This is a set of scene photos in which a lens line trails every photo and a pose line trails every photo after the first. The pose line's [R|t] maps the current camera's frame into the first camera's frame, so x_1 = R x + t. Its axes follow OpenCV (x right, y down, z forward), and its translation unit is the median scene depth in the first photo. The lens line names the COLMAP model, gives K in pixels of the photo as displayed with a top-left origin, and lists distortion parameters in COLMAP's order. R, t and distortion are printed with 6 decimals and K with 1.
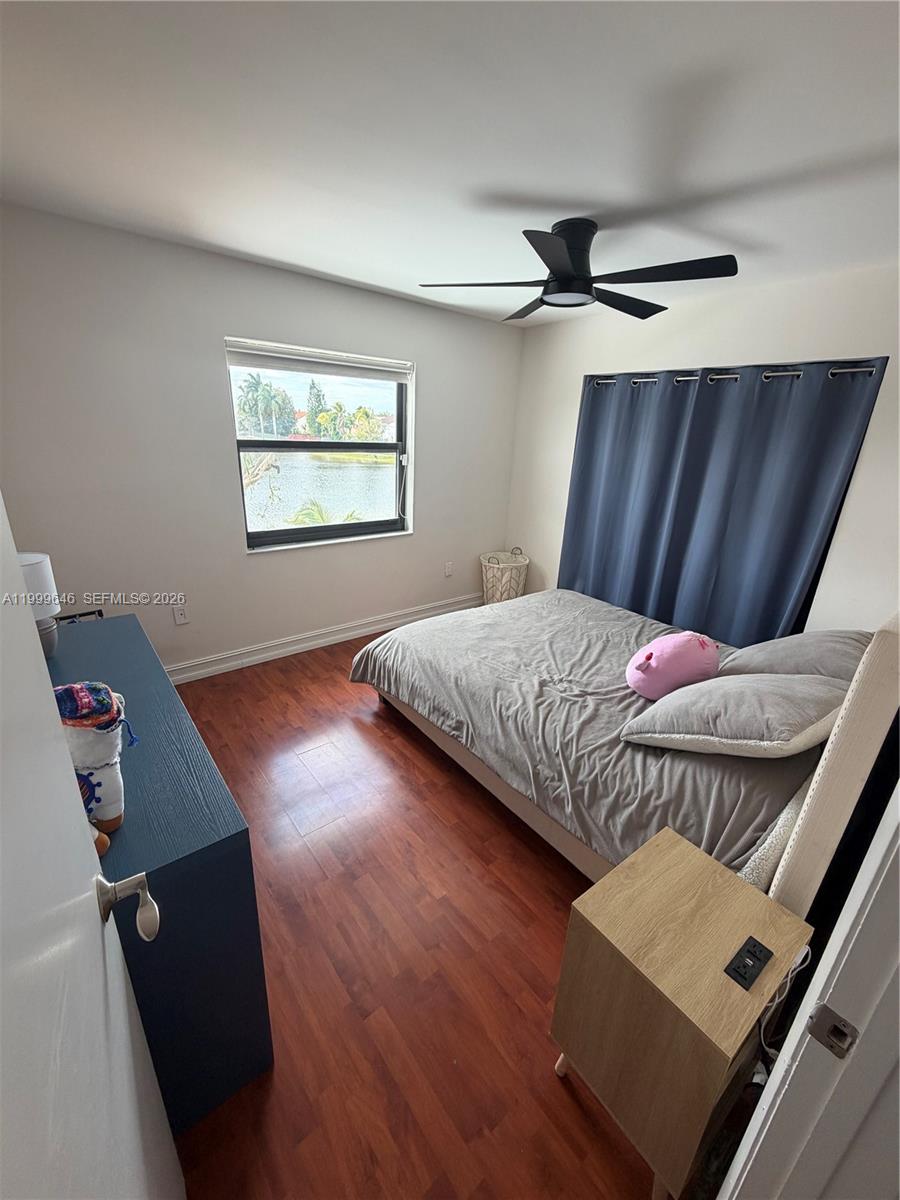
lens RADIAL K [[480.5, 0, 446.4], [0, 480.5, 599.1], [0, 0, 1]] dist [0.000531, 0.000063]
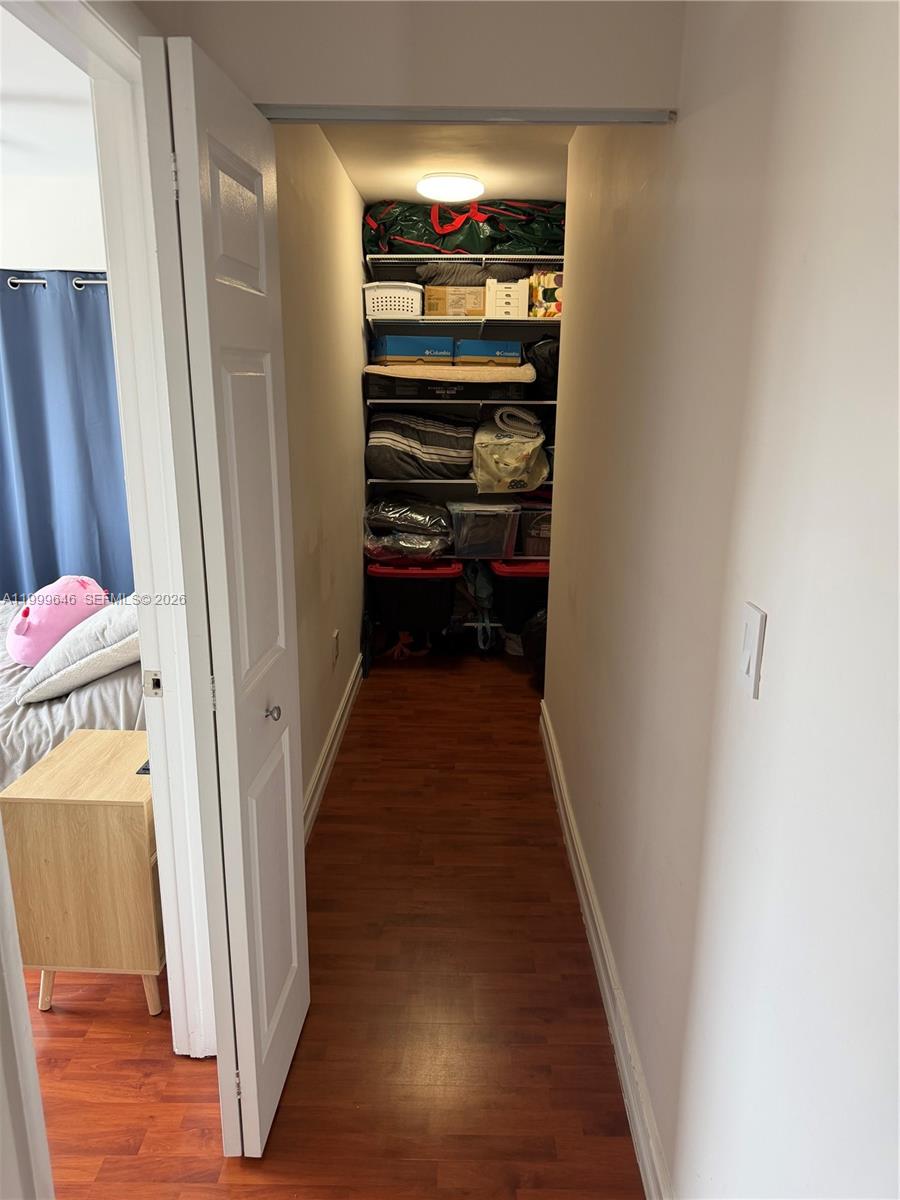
lens RADIAL K [[848.0, 0, 449.7], [0, 848.0, 600.0], [0, 0, 1]] dist [-0.001207, -0.000764]
pose [[0.633748, -0.231274, 0.738157, -0.230864], [0.275214, 0.959233, 0.064254, 0.249277], [-0.722925, 0.162431, 0.671562, -0.625507]]
